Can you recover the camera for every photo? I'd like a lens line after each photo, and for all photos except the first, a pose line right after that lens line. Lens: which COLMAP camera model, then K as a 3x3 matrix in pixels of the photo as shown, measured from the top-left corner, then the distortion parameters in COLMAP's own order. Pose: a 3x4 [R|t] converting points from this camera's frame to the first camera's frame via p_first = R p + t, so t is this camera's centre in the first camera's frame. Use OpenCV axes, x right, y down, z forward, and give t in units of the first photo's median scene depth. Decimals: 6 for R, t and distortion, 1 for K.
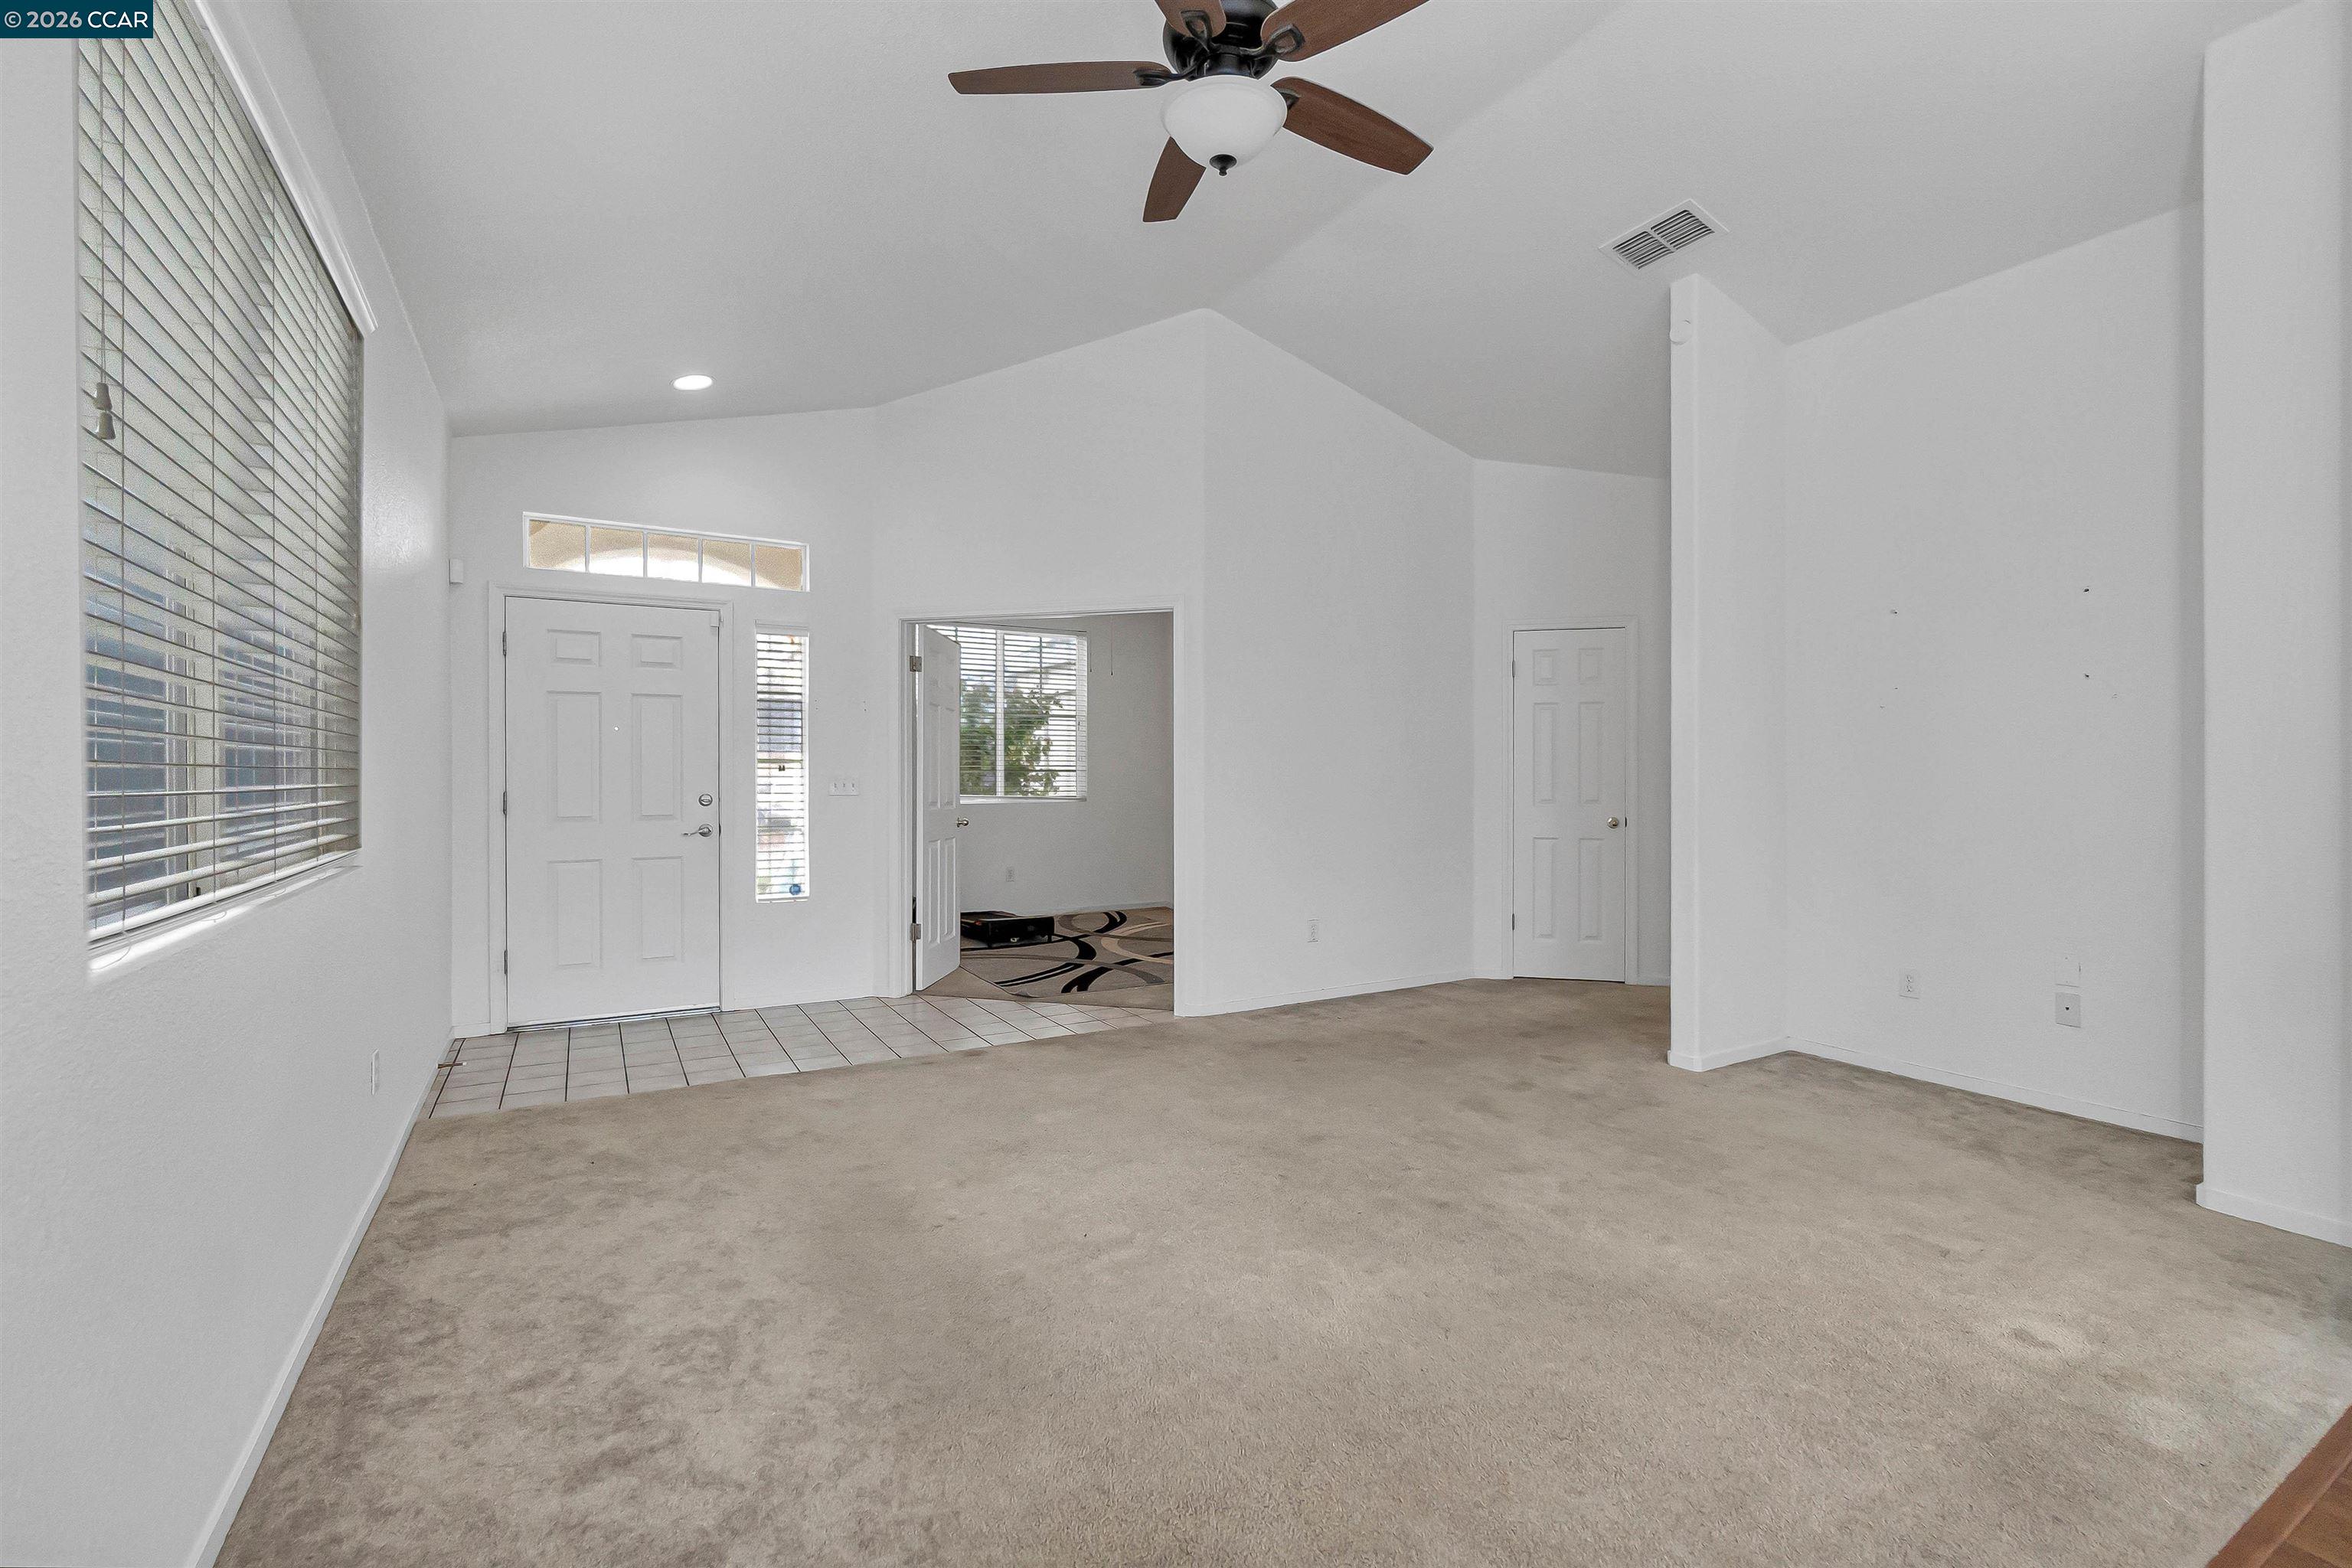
lens RADIAL K [[1040.2, 0, 1160.7], [0, 1040.2, 786.0], [0, 0, 1]] dist [-0.030594, 0.009165]
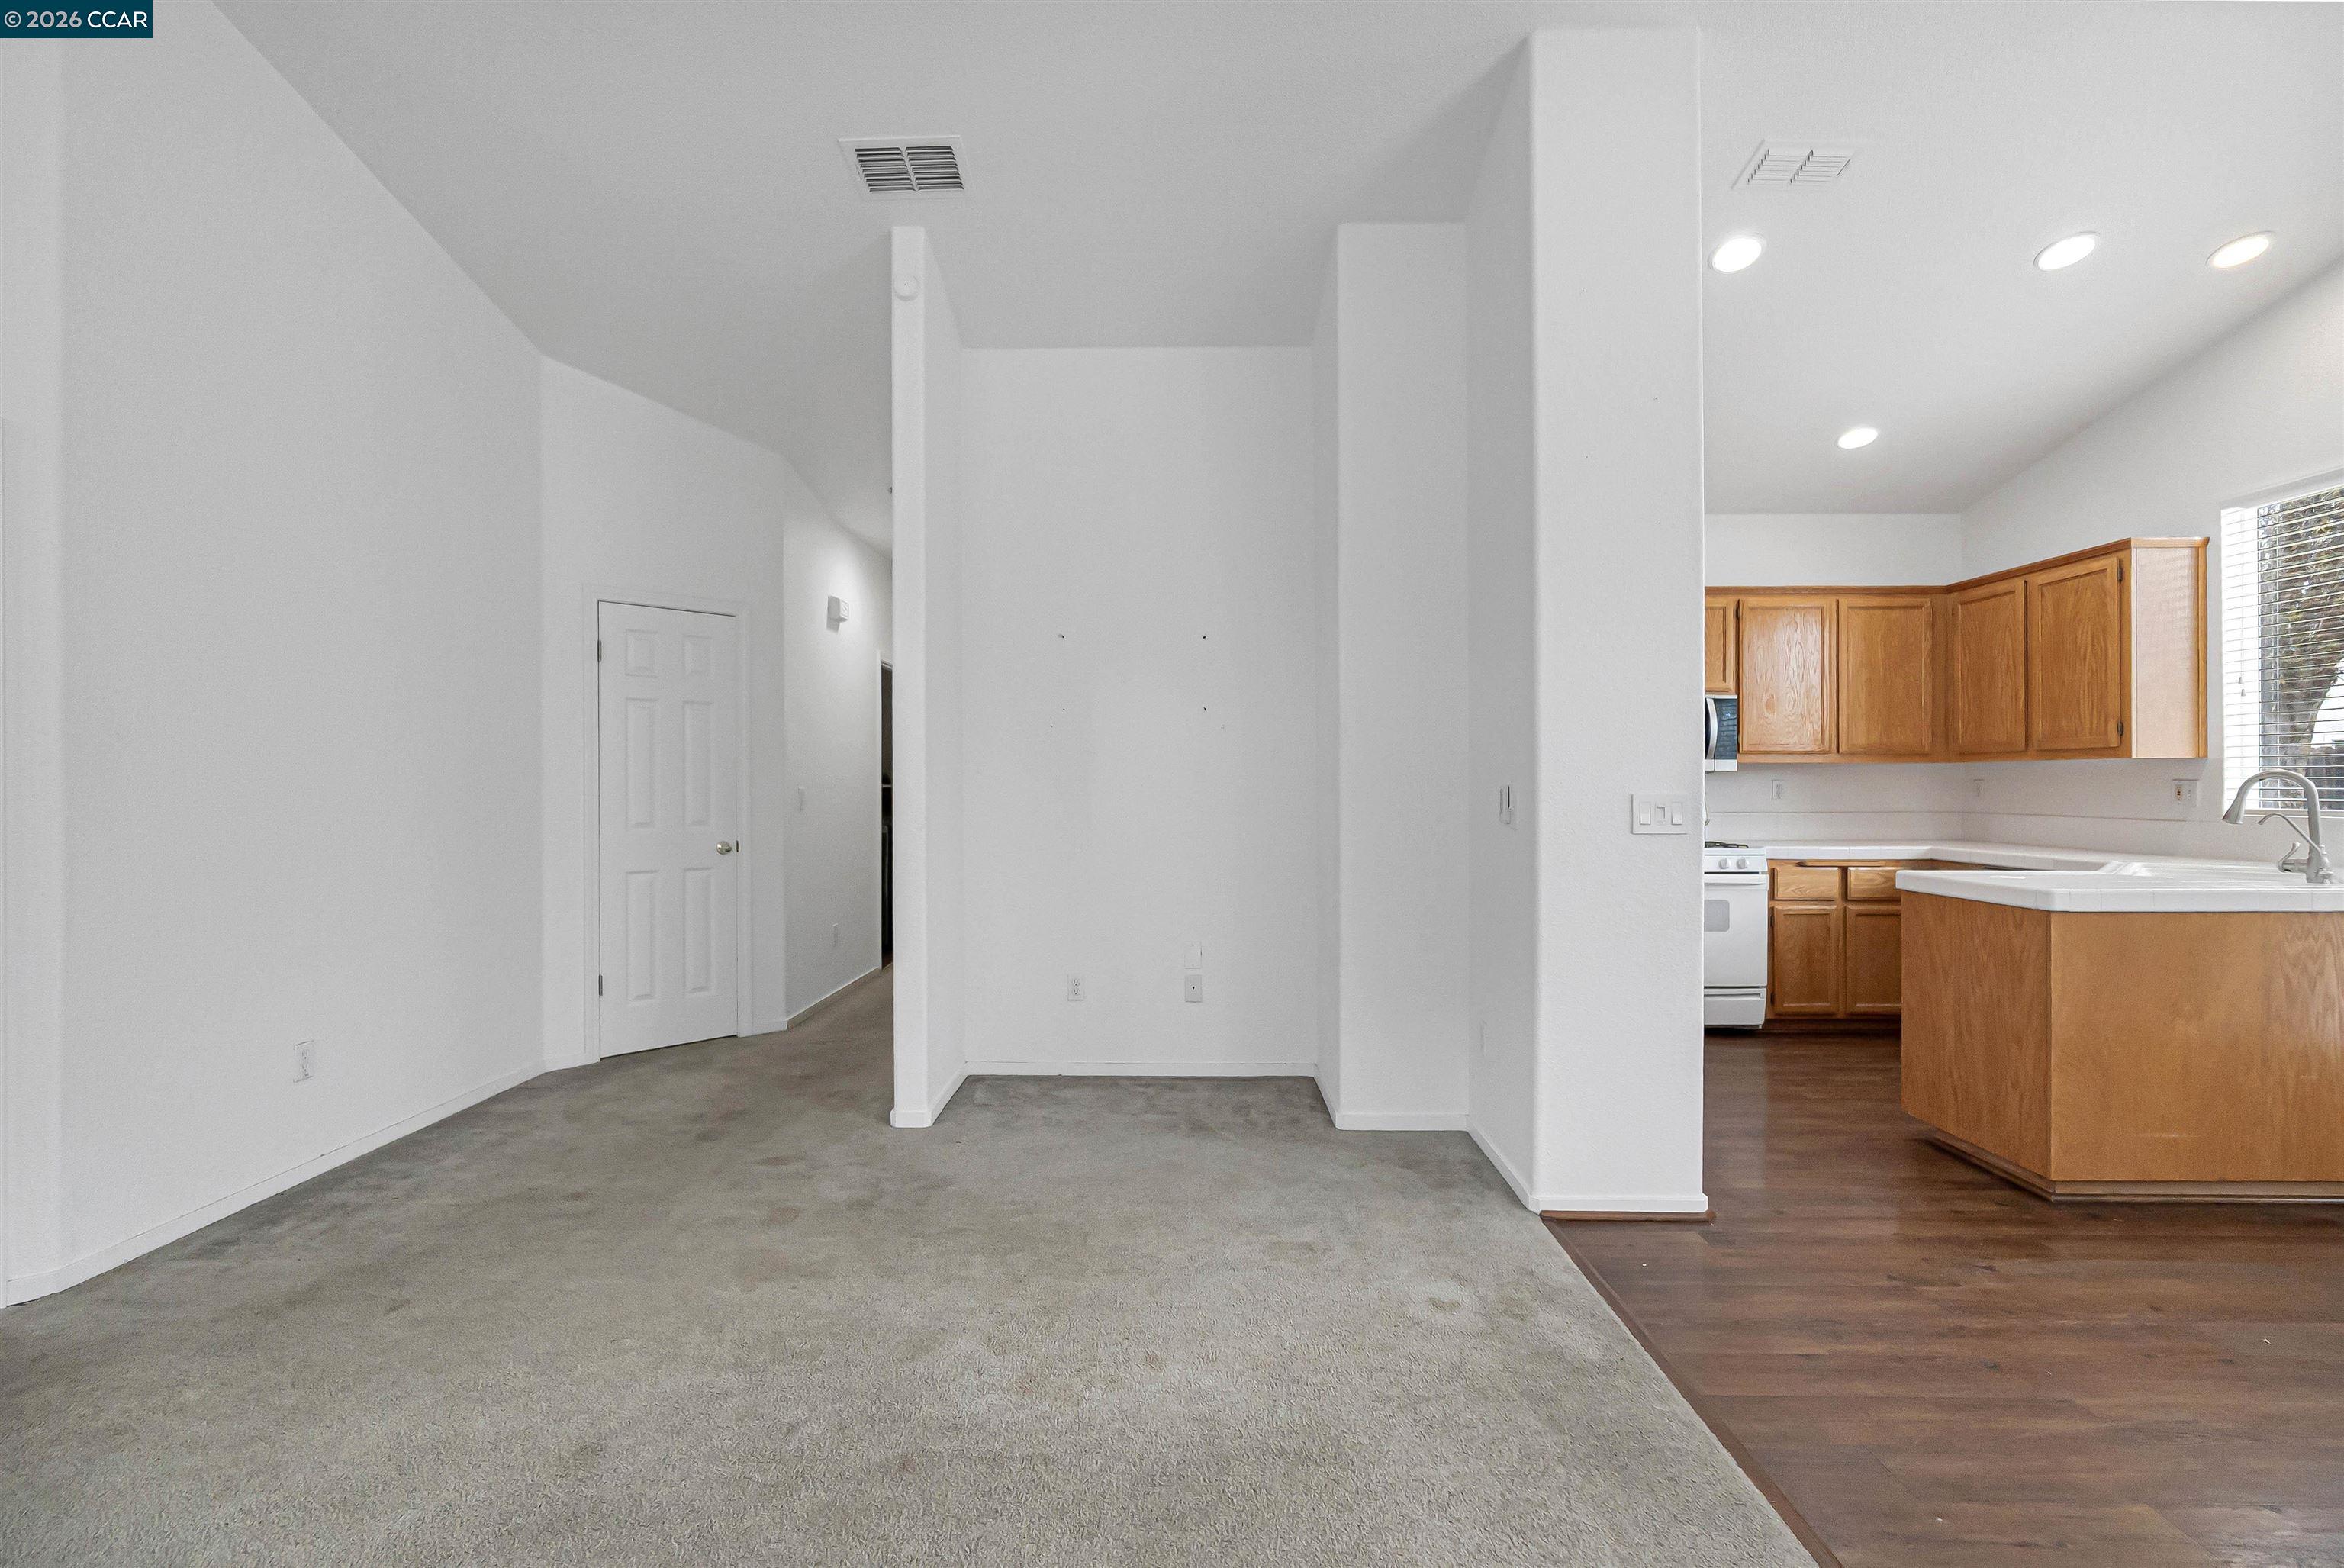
lens RADIAL K [[1027.5, 0, 1179.6], [0, 1027.5, 784.2], [0, 0, 1]] dist [-0.008475, 0.000345]
pose [[0.498707, 0.001652, 0.866769, -0.133436], [0.009759, 0.999924, -0.007520, -0.007974], [-0.866716, 0.012209, 0.498653, 0.363645]]
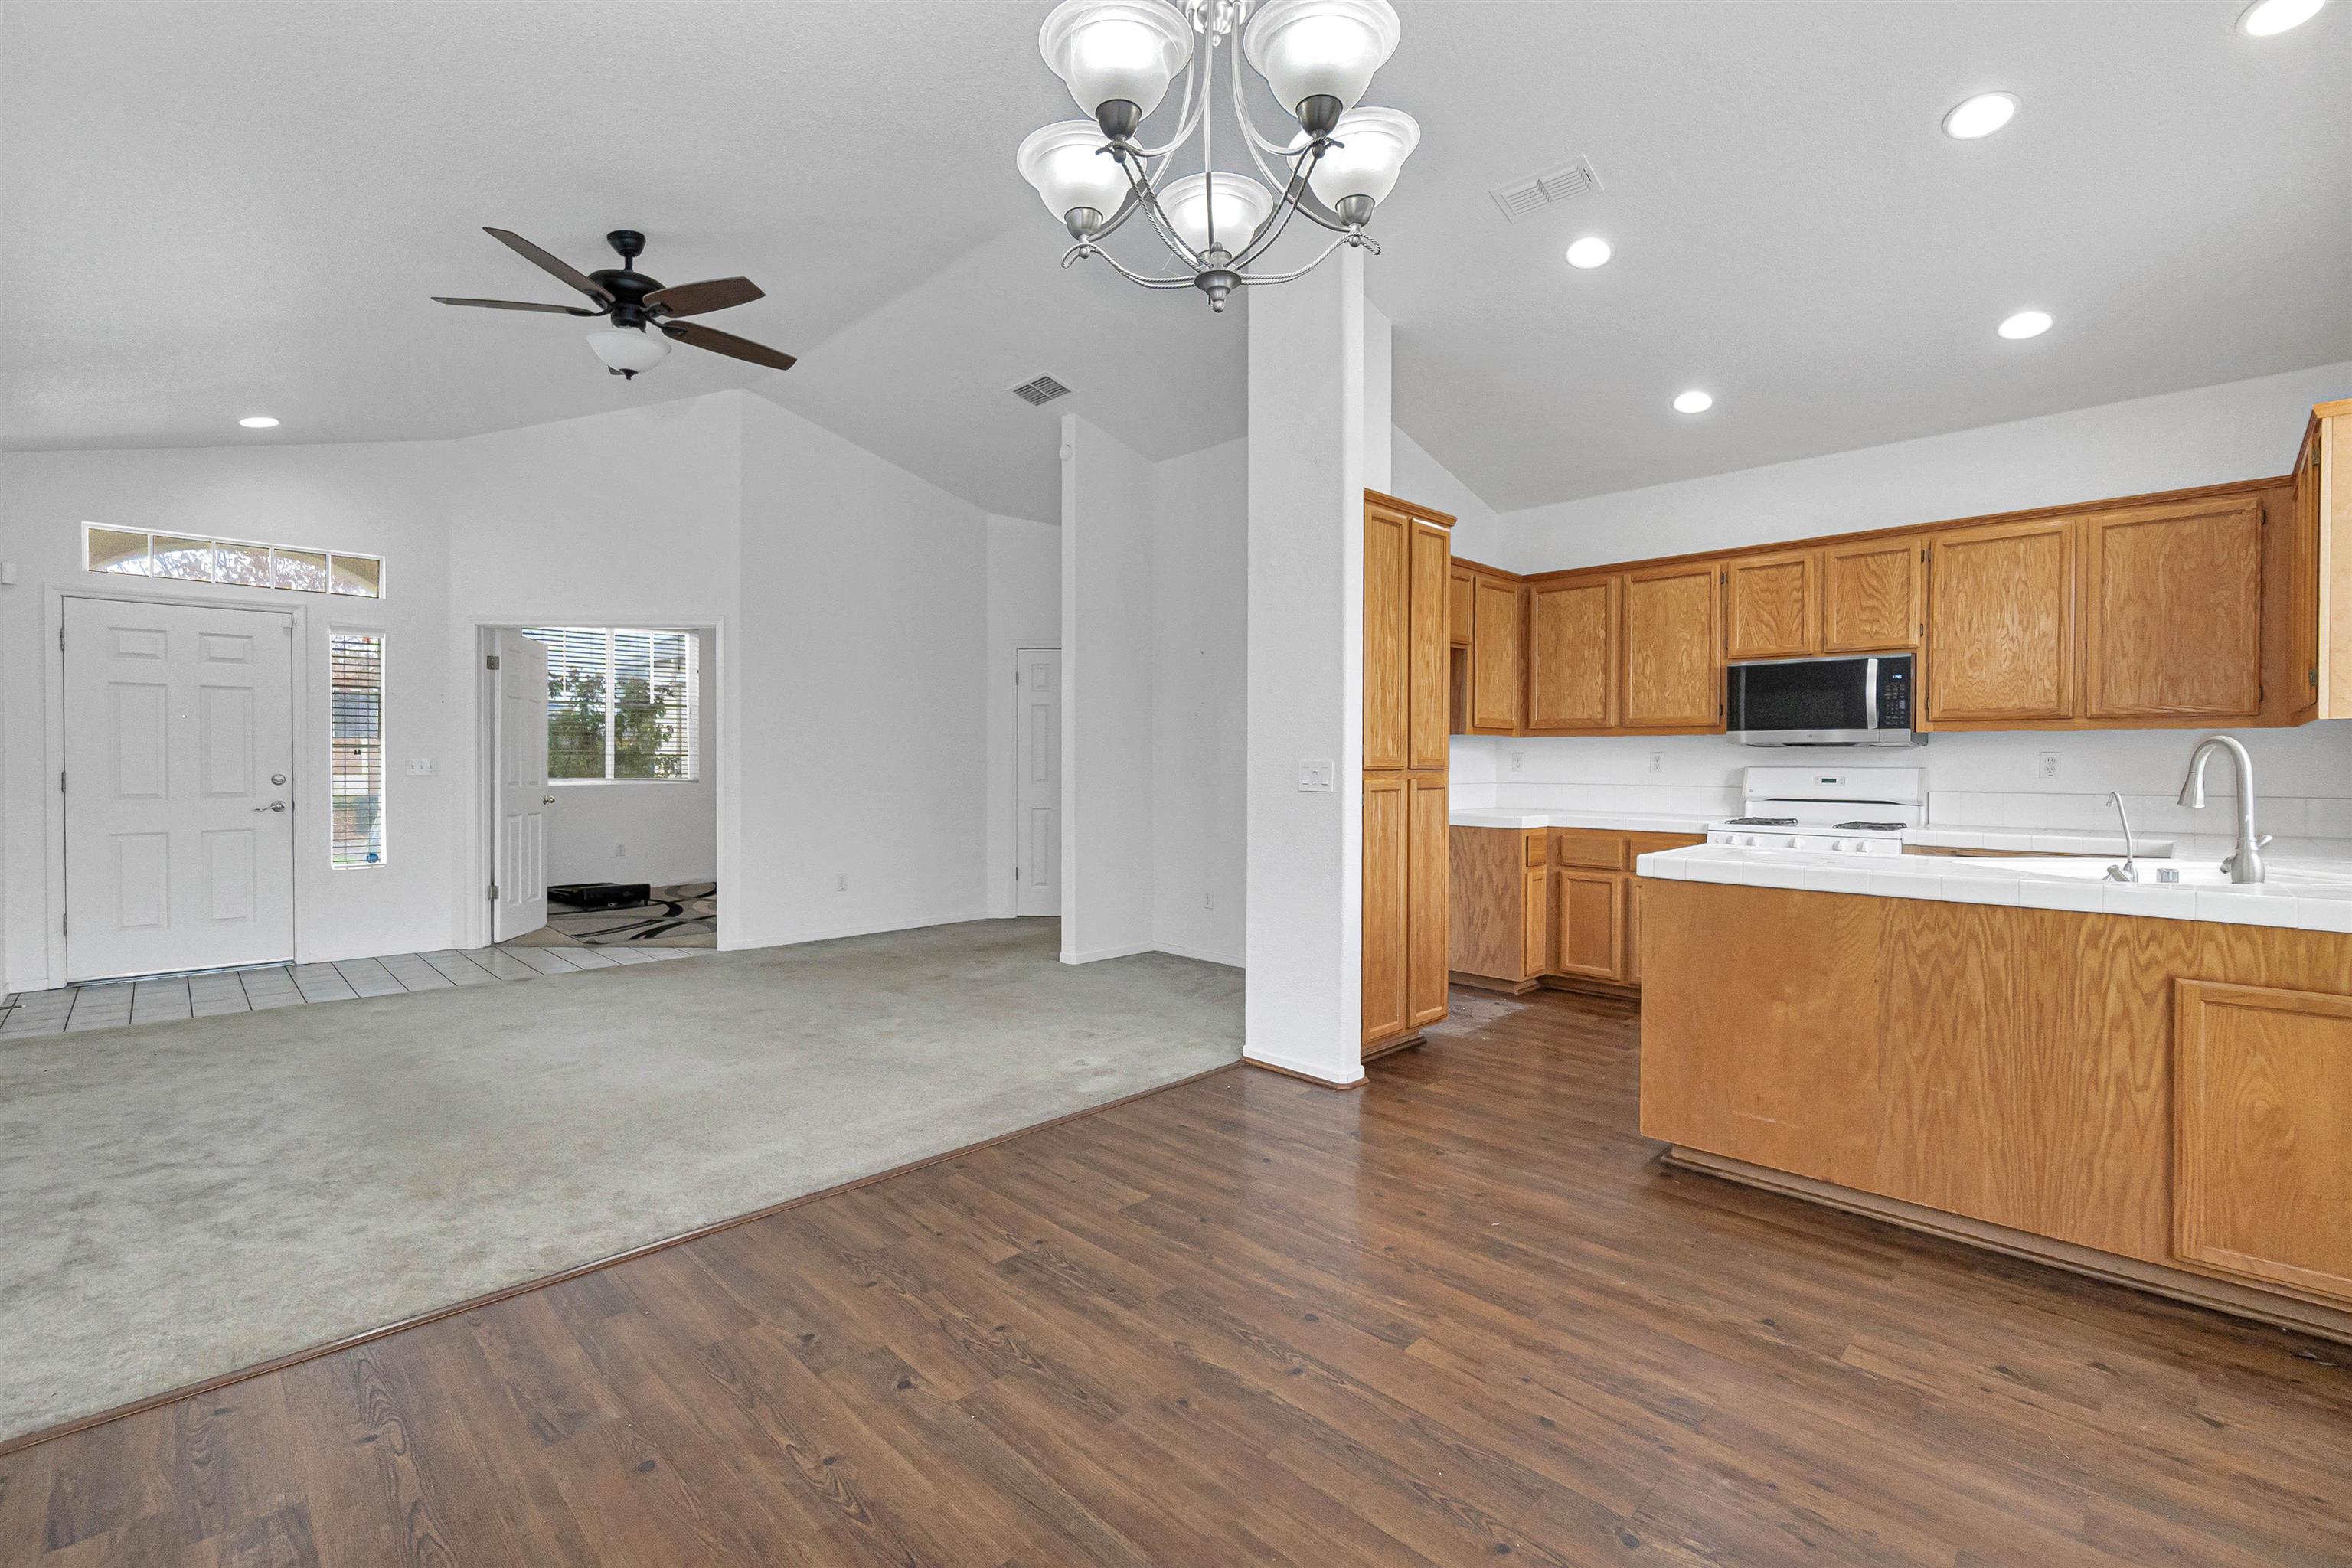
lens RADIAL K [[1080.3, 0, 1204.2], [0, 1080.3, 780.7], [0, 0, 1]] dist [-0.015616, 0.000297]
pose [[0.964518, -0.000761, 0.264016, 0.292350], [-0.001030, 0.999977, 0.006647, 0.007319], [-0.264015, -0.006683, 0.964495, -0.506407]]
